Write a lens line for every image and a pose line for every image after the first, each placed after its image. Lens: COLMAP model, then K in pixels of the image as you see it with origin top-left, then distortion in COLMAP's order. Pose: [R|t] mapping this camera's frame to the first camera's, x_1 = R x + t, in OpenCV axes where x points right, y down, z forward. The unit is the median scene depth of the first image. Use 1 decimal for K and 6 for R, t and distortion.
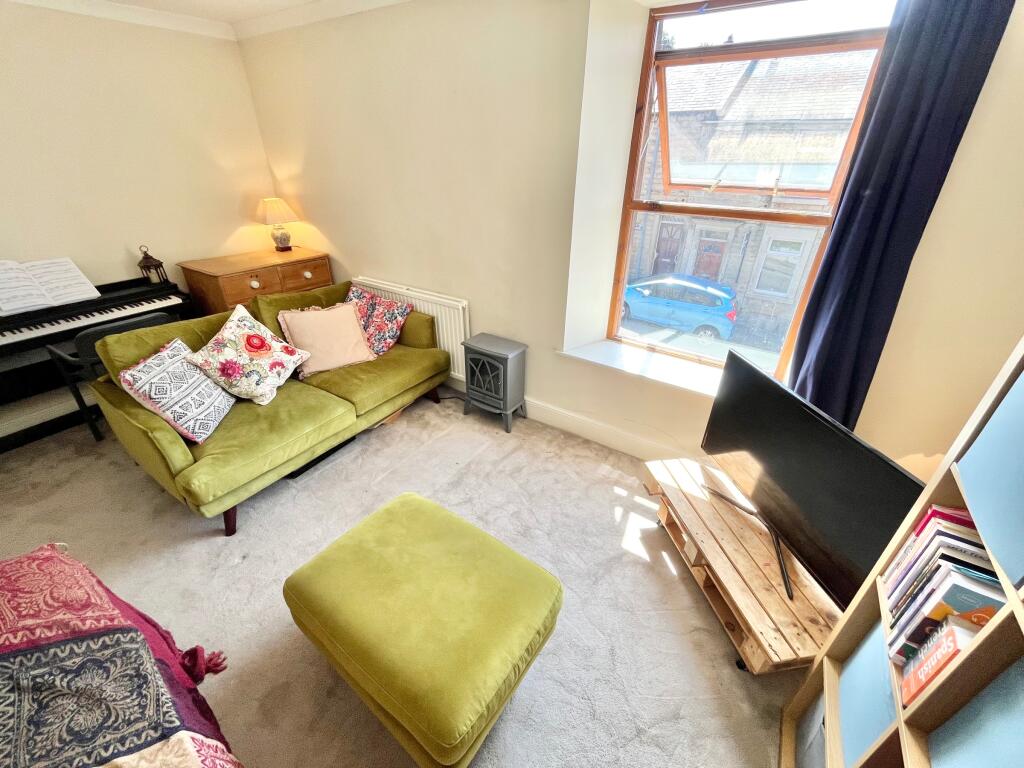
lens RADIAL K [[418.5, 0, 510.1], [0, 418.5, 385.9], [0, 0, 1]] dist [-0.001147, 0.000207]
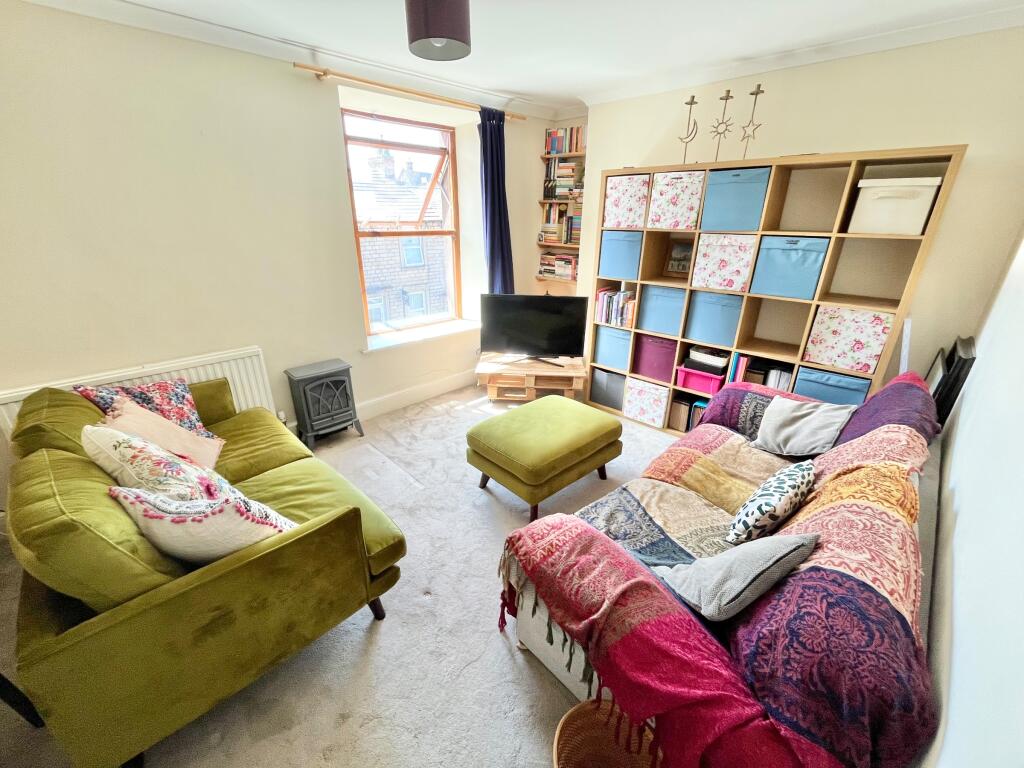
lens RADIAL K [[418.5, 0, 510.1], [0, 418.5, 385.9], [0, 0, 1]] dist [-0.001147, 0.000207]
pose [[0.195192, -0.368794, 0.908785, -1.035327], [0.477410, 0.845147, 0.240429, -0.095196], [-0.856726, 0.386934, 0.341032, 0.271812]]
